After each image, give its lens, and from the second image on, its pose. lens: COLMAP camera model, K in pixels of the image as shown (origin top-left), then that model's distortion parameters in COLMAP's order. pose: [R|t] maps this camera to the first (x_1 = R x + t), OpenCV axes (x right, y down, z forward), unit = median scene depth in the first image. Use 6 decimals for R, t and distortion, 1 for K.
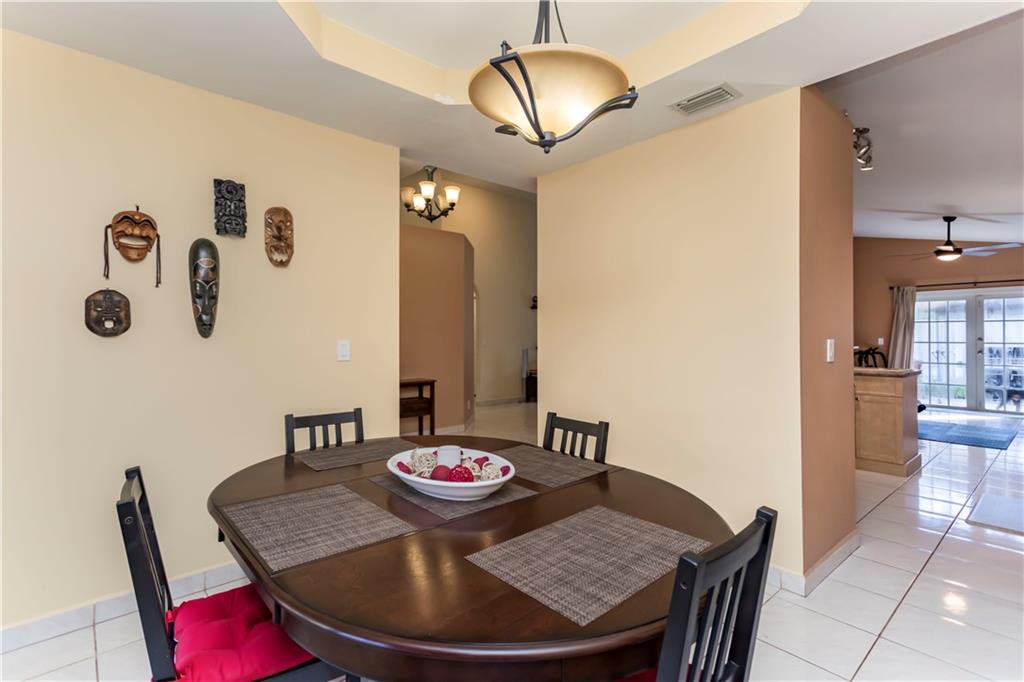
lens RADIAL K [[486.2, 0, 516.6], [0, 486.2, 330.2], [0, 0, 1]] dist [0.026135, -0.001954]
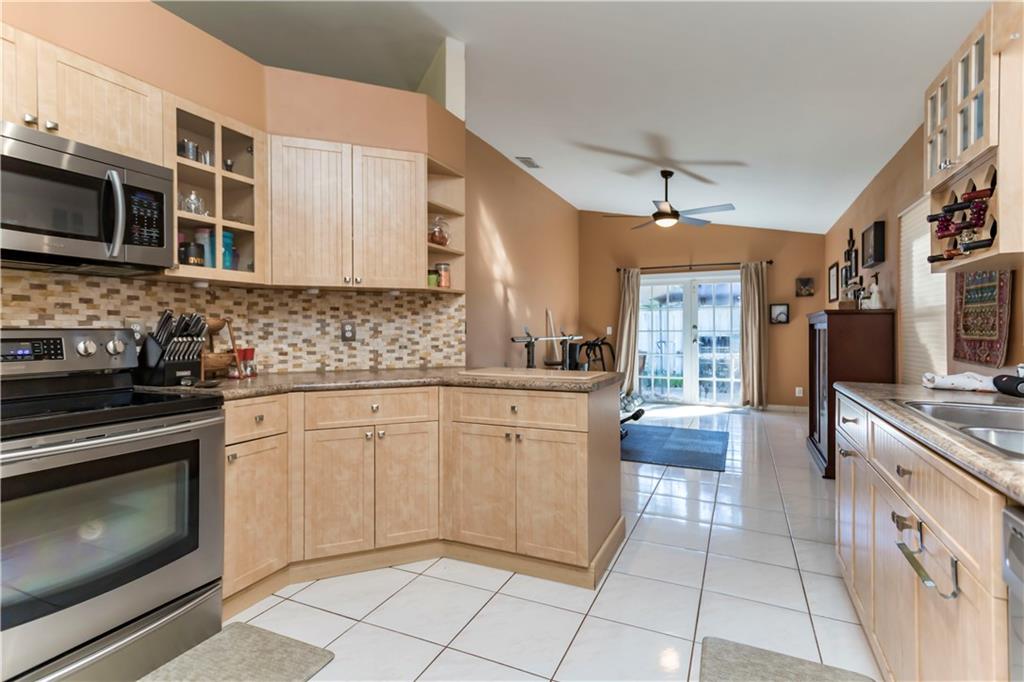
lens RADIAL K [[486.2, 0, 515.3], [0, 486.2, 322.5], [0, 0, 1]] dist [0.026135, -0.001954]
pose [[0.918843, 0.001850, 0.394620, 0.256461], [0.000804, 0.999978, -0.006560, 0.014624], [-0.394624, 0.006345, 0.918821, 0.284232]]
